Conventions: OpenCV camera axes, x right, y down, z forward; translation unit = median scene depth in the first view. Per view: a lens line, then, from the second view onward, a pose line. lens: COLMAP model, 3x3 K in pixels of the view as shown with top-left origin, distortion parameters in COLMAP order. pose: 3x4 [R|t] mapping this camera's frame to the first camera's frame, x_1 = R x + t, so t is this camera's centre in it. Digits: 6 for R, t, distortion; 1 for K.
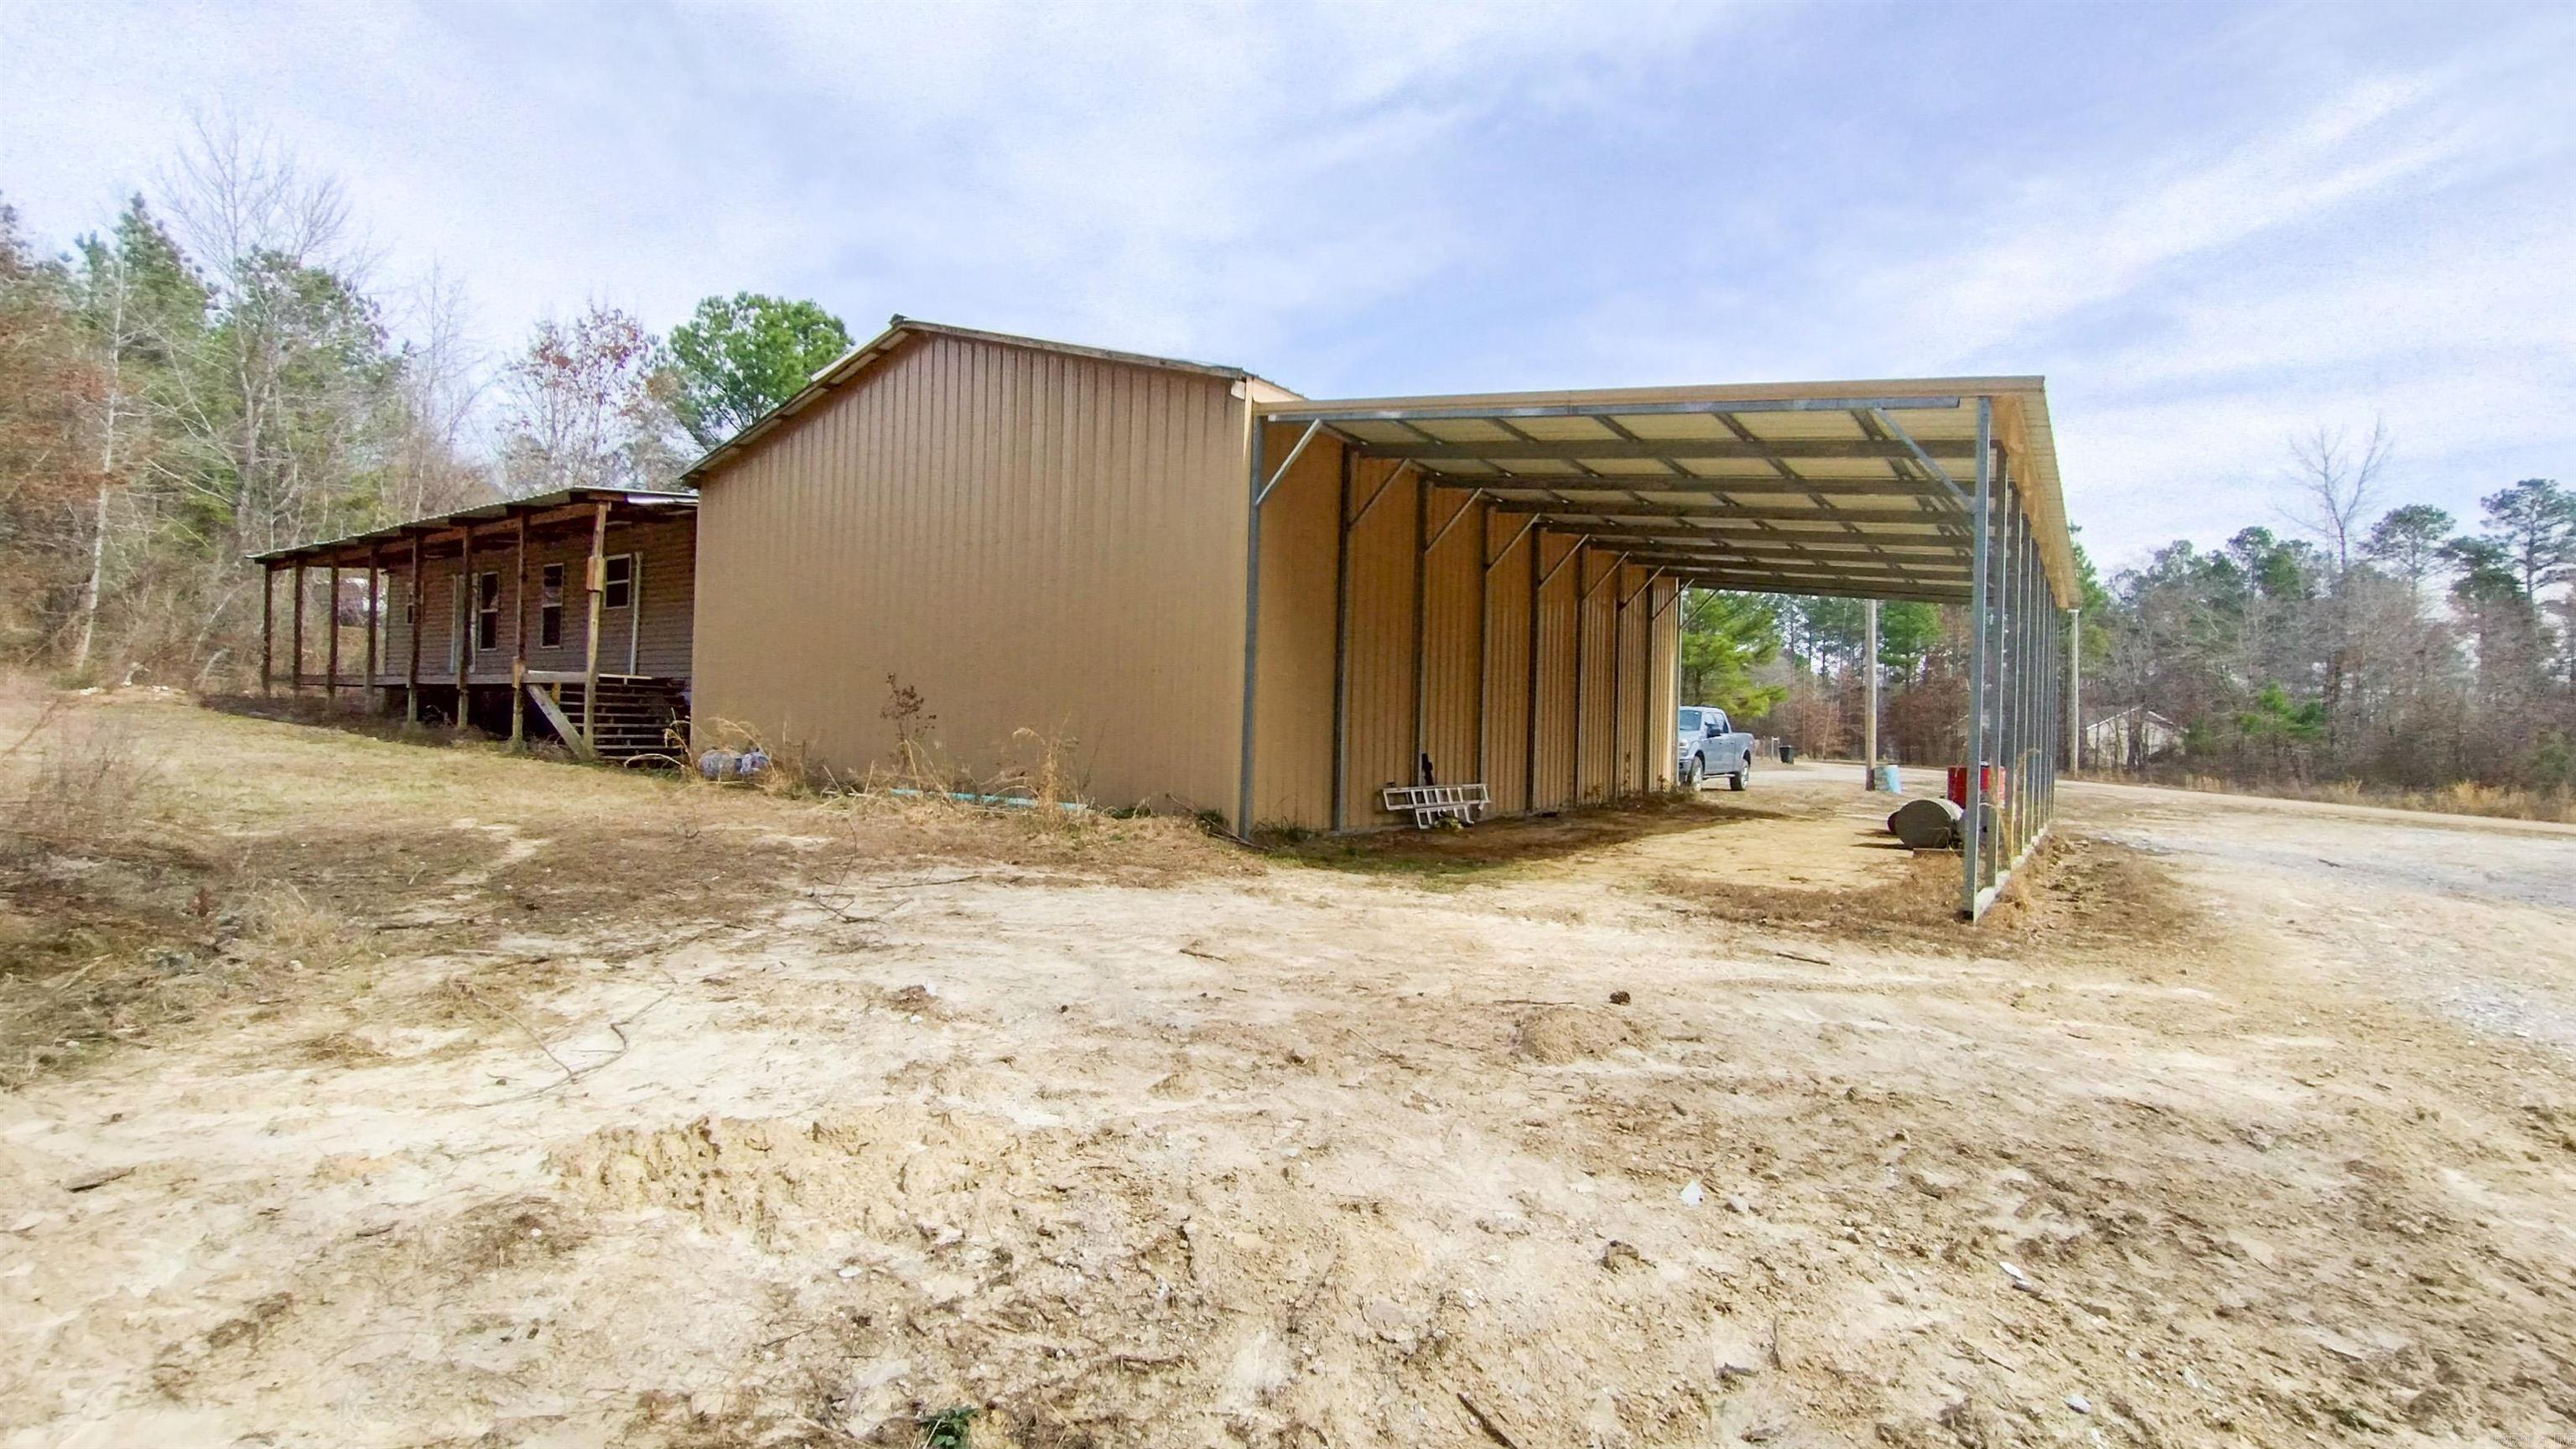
lens RADIAL K [[1173.2, 0, 1273.7], [0, 1173.2, 707.1], [0, 0, 1]] dist [-0.003895, 0.004204]
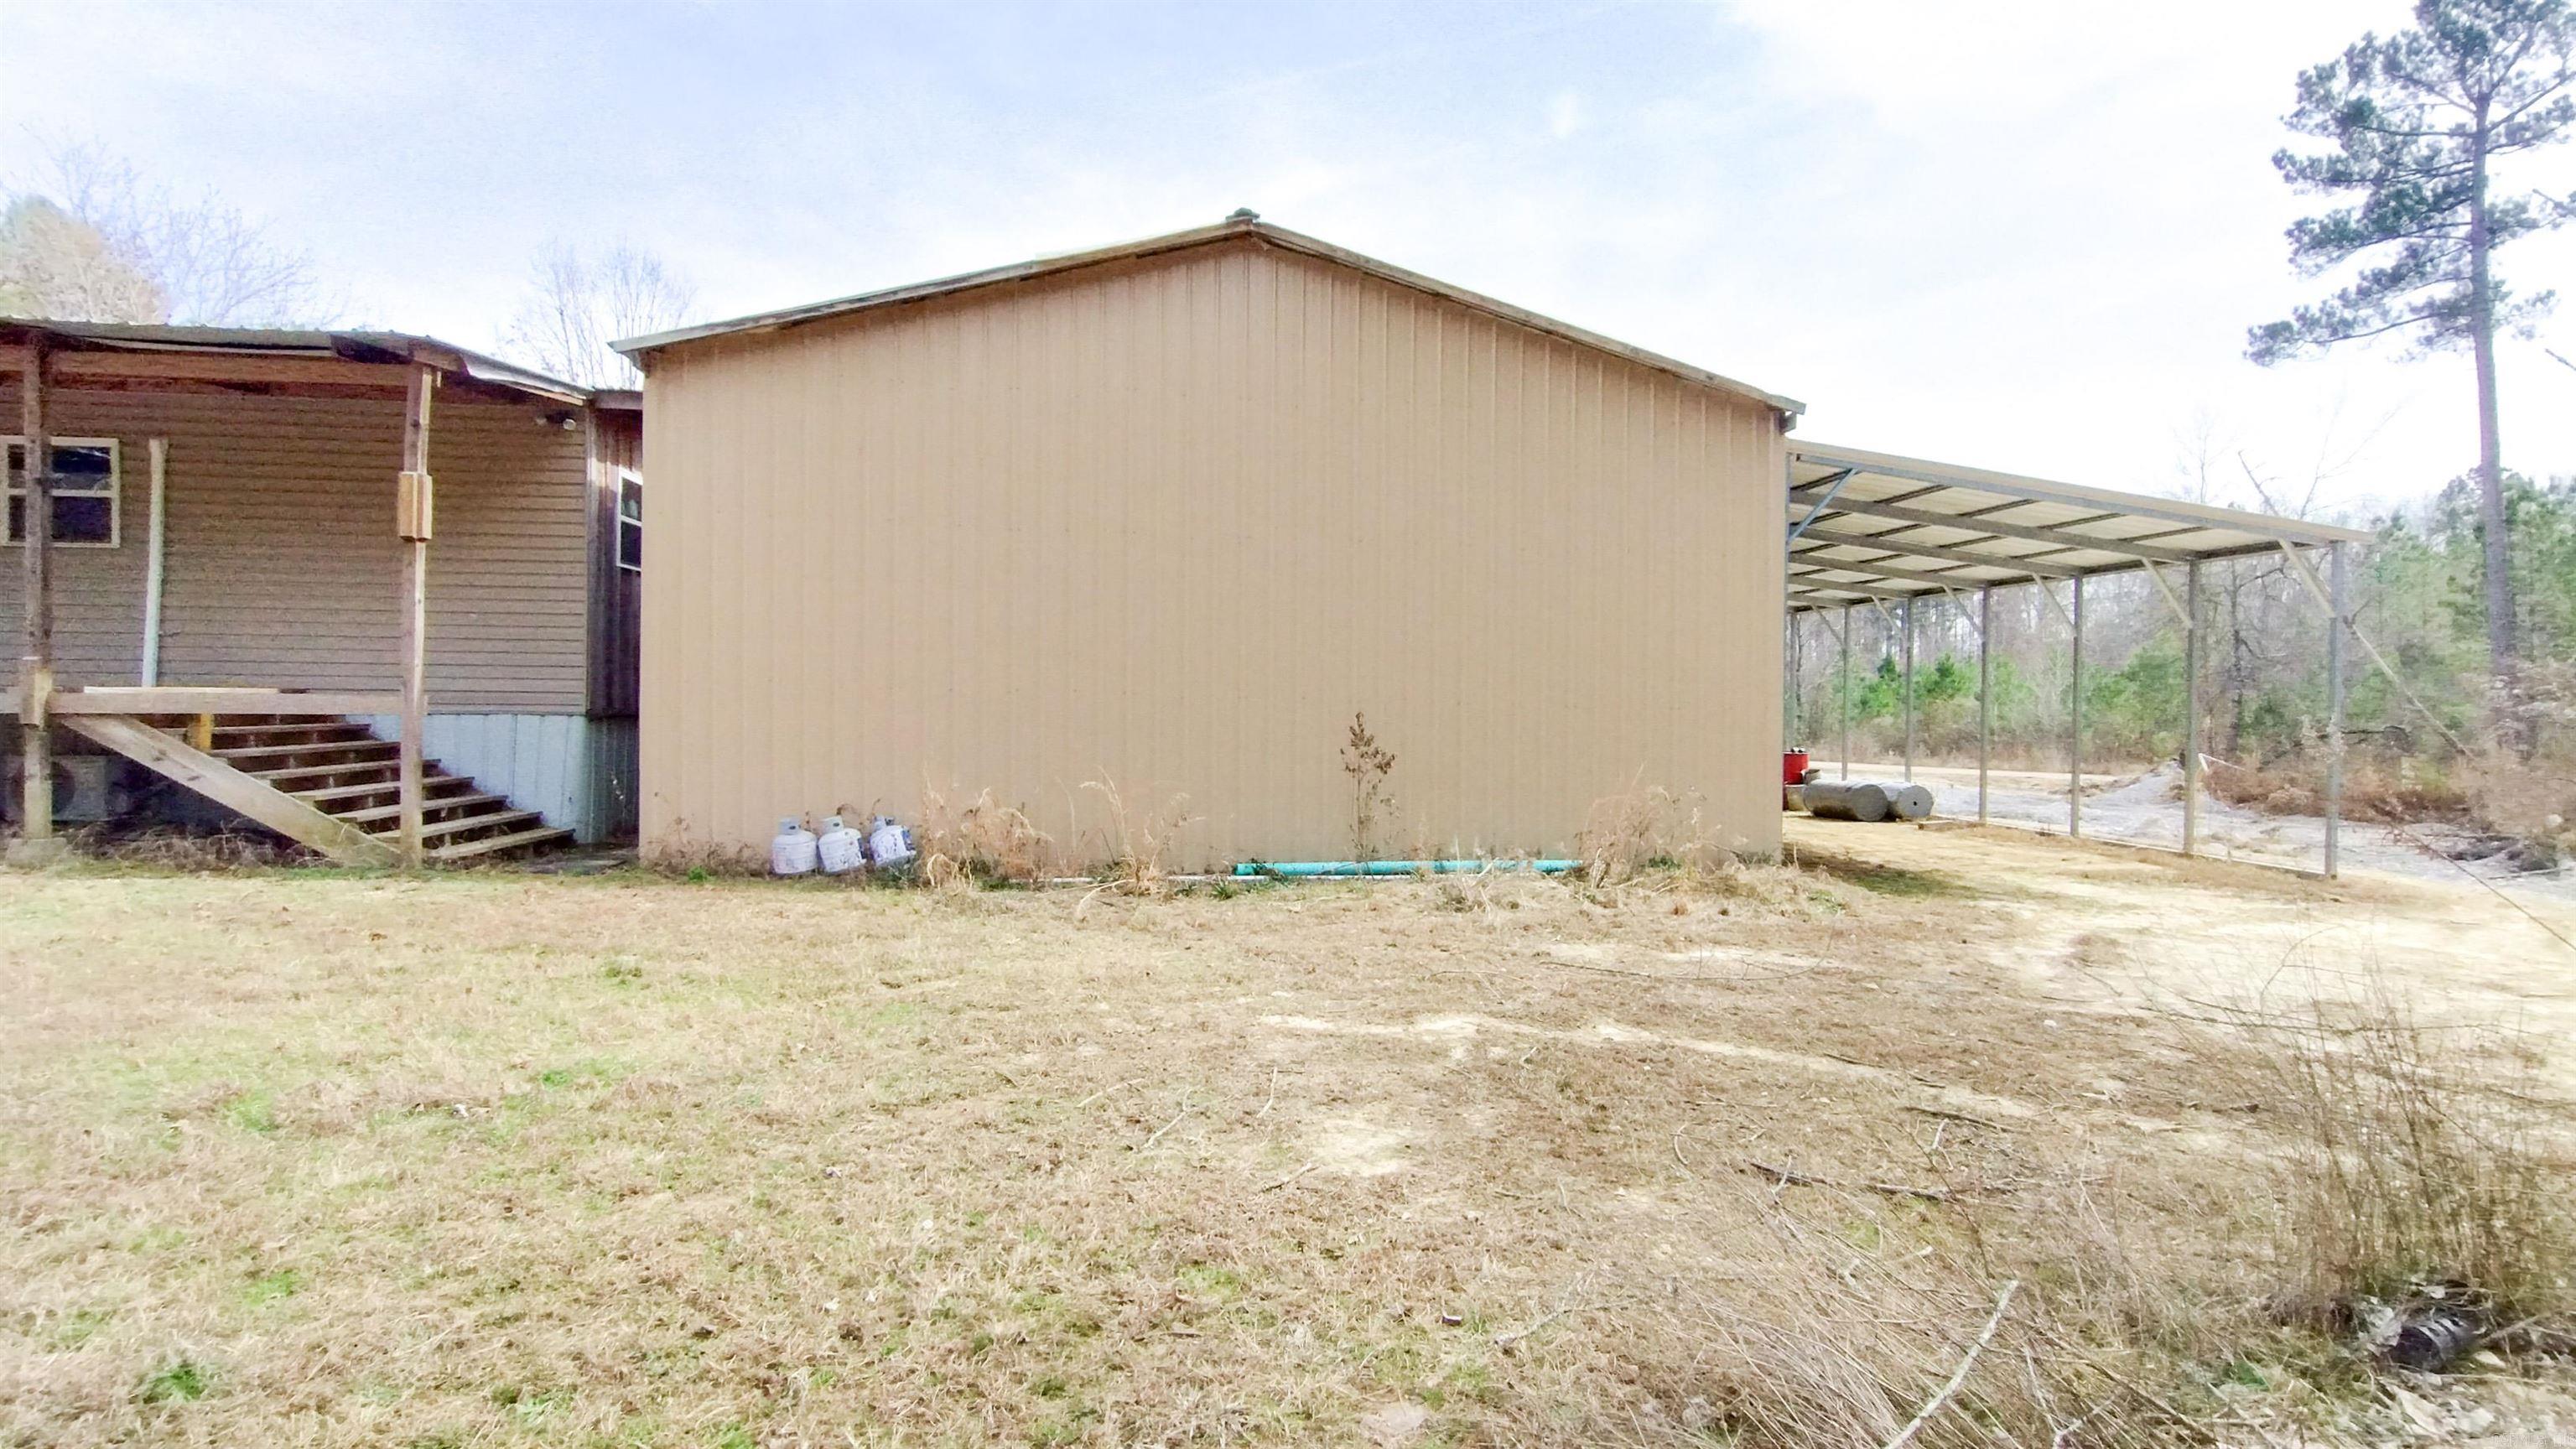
lens RADIAL K [[1173.2, 0, 1273.7], [0, 1173.2, 707.1], [0, 0, 1]] dist [-0.003895, 0.004204]
pose [[0.739423, -0.020921, 0.672916, -0.651276], [-0.005517, 0.999295, 0.037131, -0.046572], [-0.673219, -0.031168, 0.738786, 0.367004]]
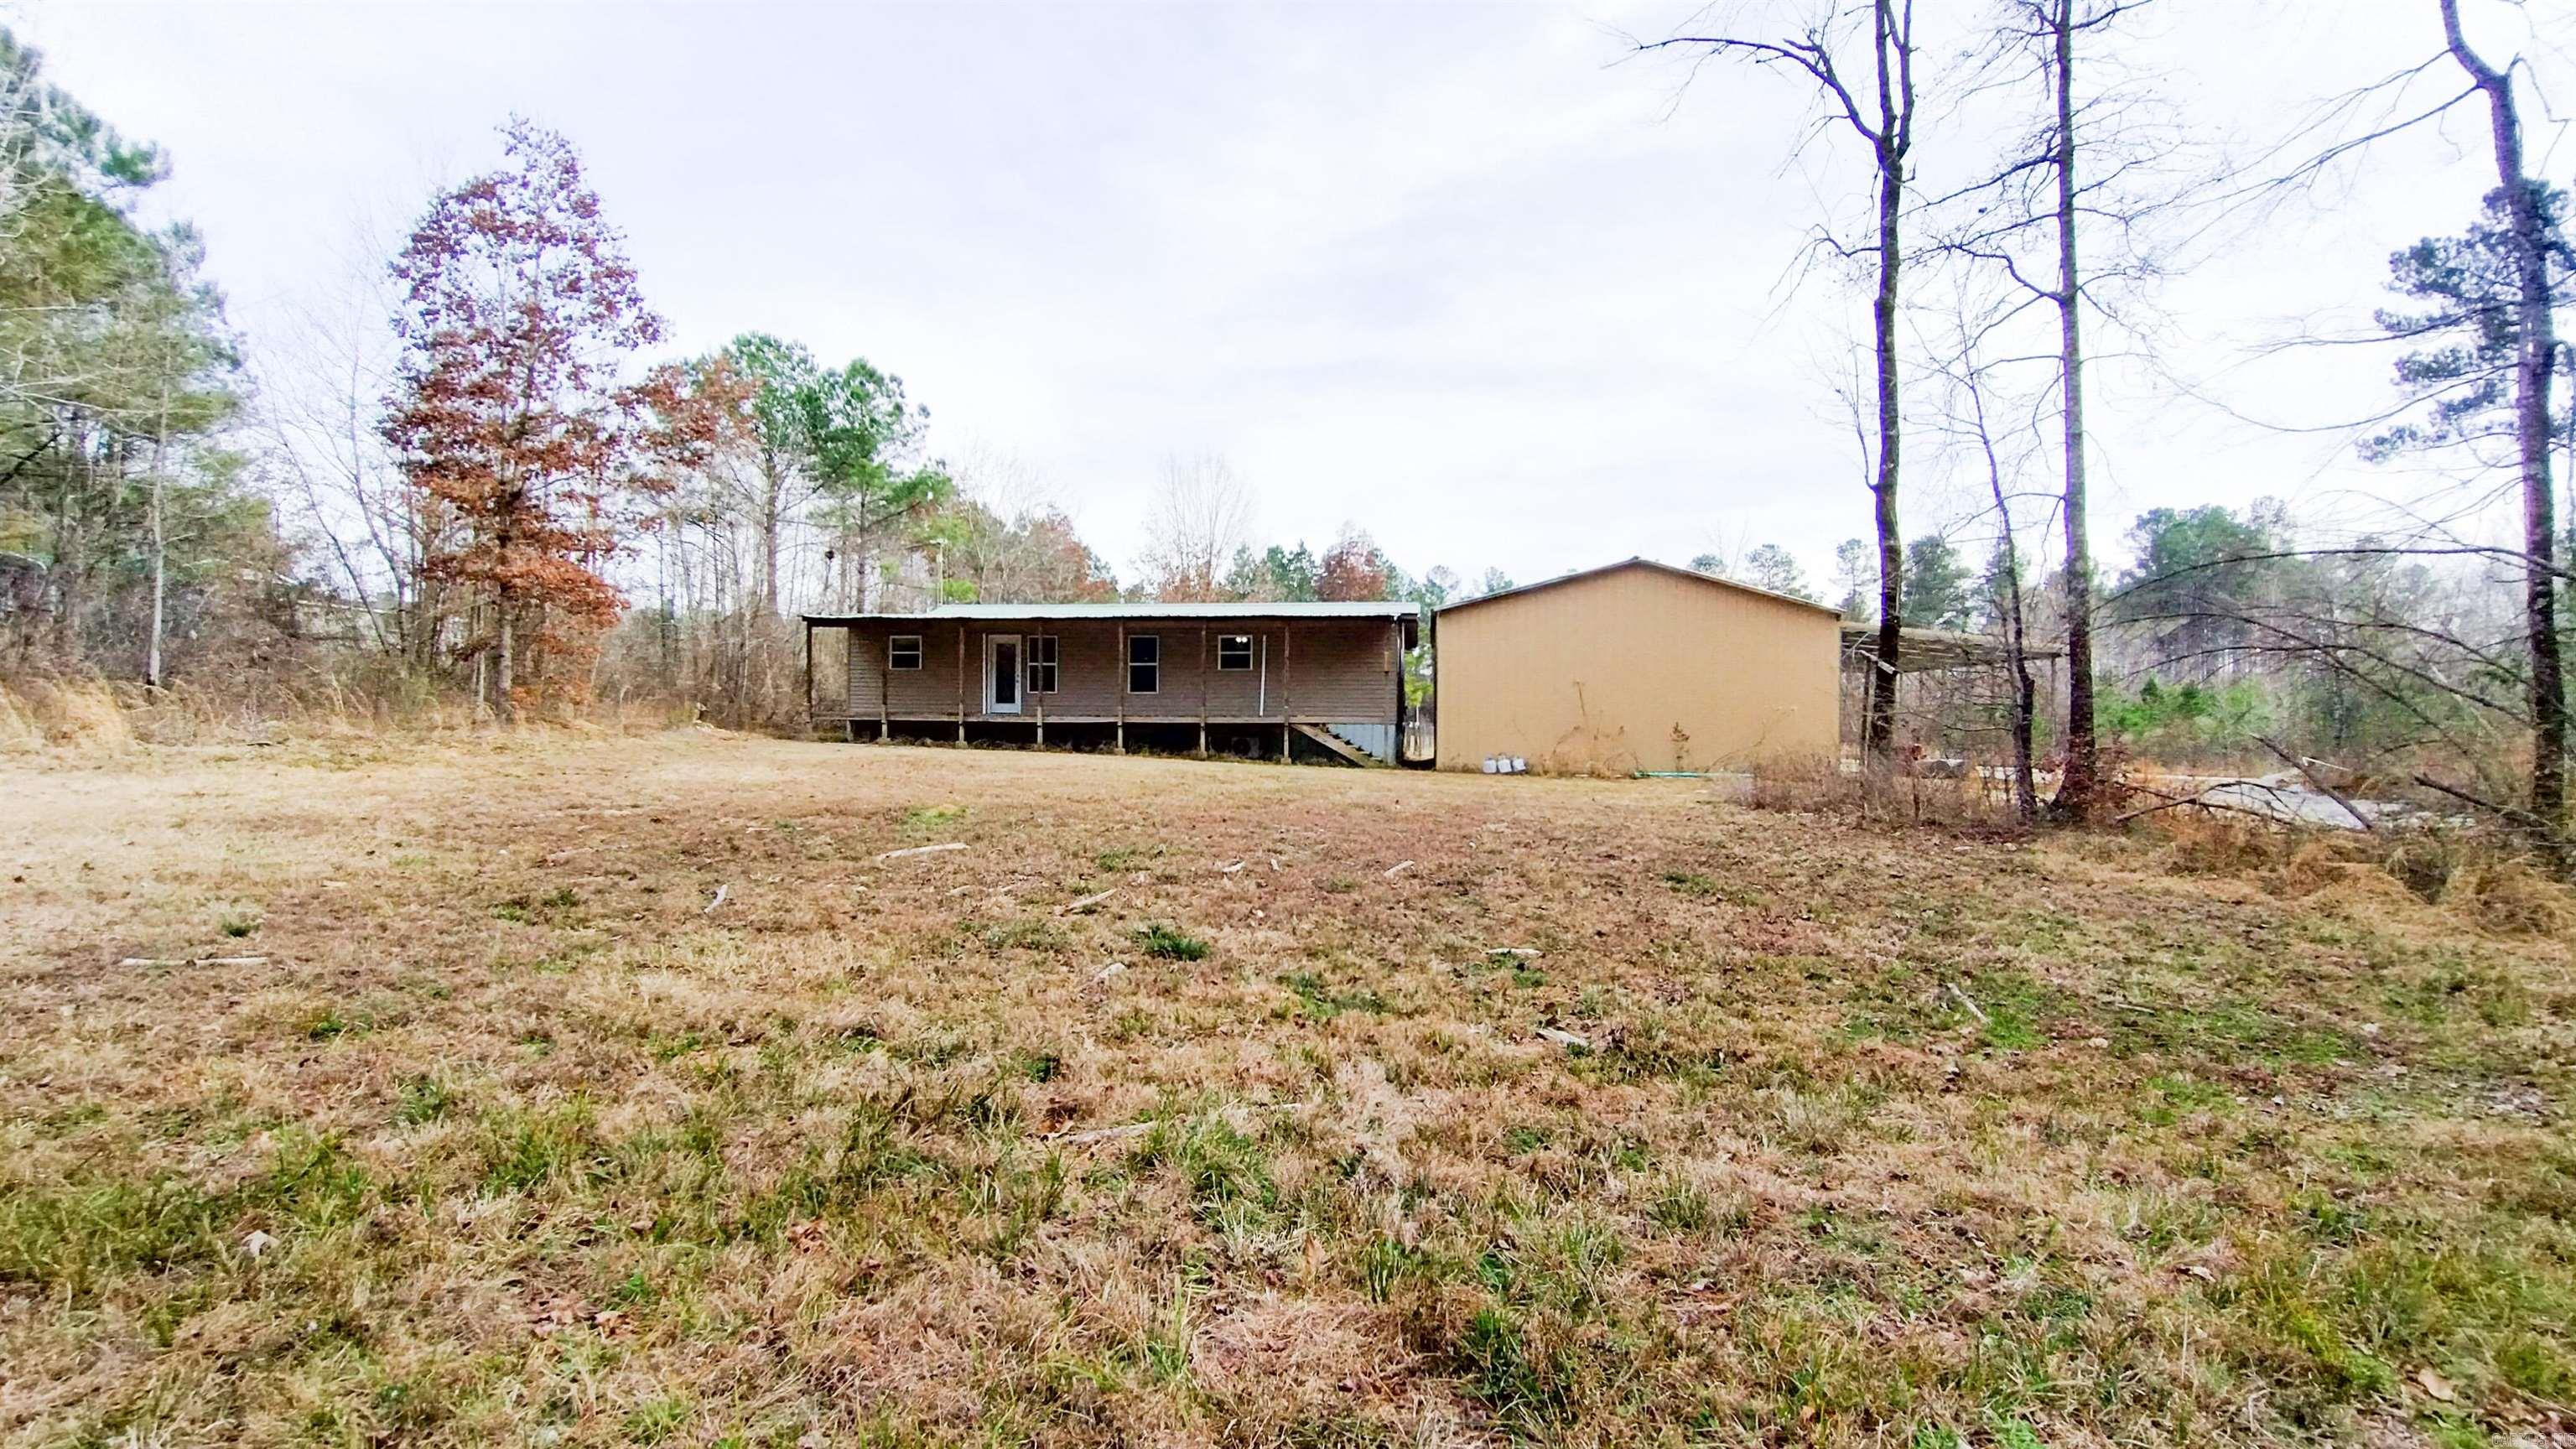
lens RADIAL K [[1173.2, 0, 1273.7], [0, 1173.2, 707.1], [0, 0, 1]] dist [-0.003895, 0.004204]
pose [[0.874116, -0.012510, 0.485557, -1.583379], [0.004394, 0.999831, 0.017849, -0.077480], [-0.485698, -0.013469, 0.874023, -0.451063]]
